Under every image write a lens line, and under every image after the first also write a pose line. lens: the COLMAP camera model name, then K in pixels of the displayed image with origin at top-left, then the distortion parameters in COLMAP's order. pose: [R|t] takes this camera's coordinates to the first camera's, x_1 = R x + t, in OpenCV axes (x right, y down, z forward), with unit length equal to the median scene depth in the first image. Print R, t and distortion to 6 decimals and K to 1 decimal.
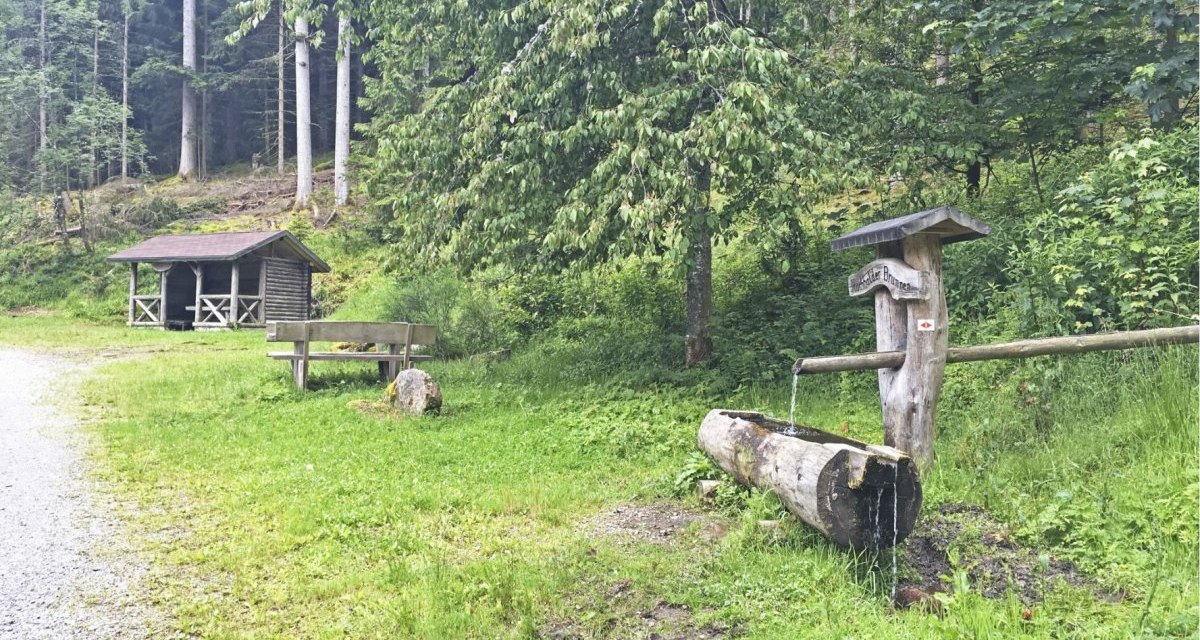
lens RADIAL K [[1020.2, 0, 600.7], [0, 1020.2, 294.9], [0, 0, 1]] dist [0.032086, -0.003444]
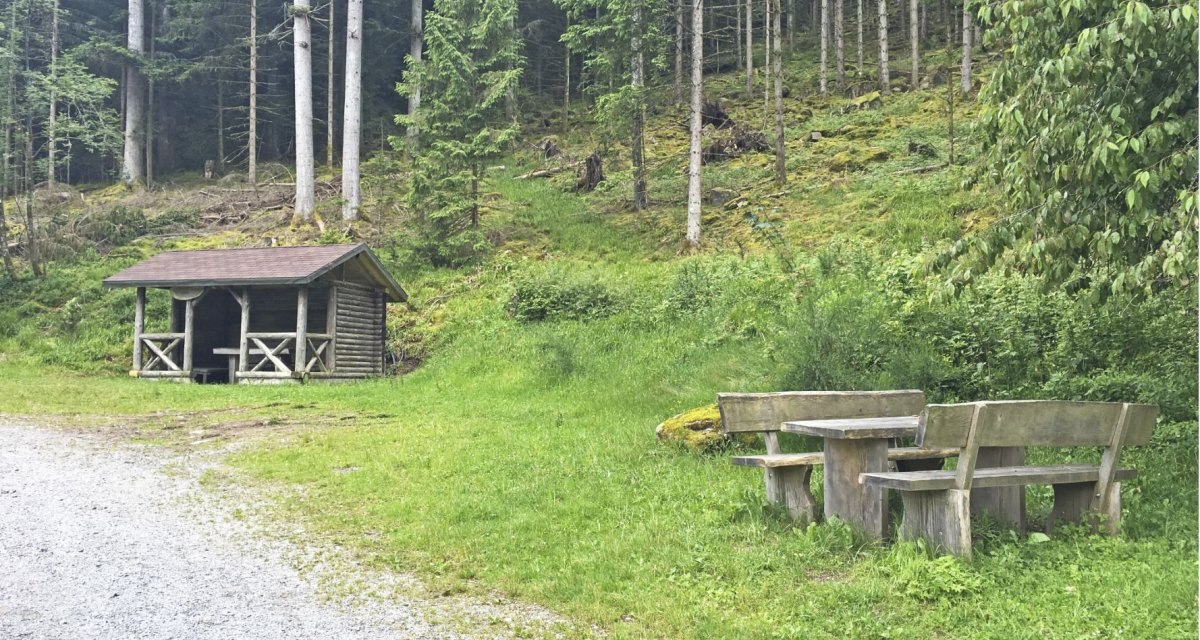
lens RADIAL K [[1020.2, 0, 600.7], [0, 1020.2, 294.9], [0, 0, 1]] dist [0.032086, -0.003444]
pose [[0.992631, 0.003063, 0.121136, -0.213766], [0.000818, 0.999488, -0.031973, -0.003142], [-0.121172, 0.031836, 0.992121, 0.241897]]
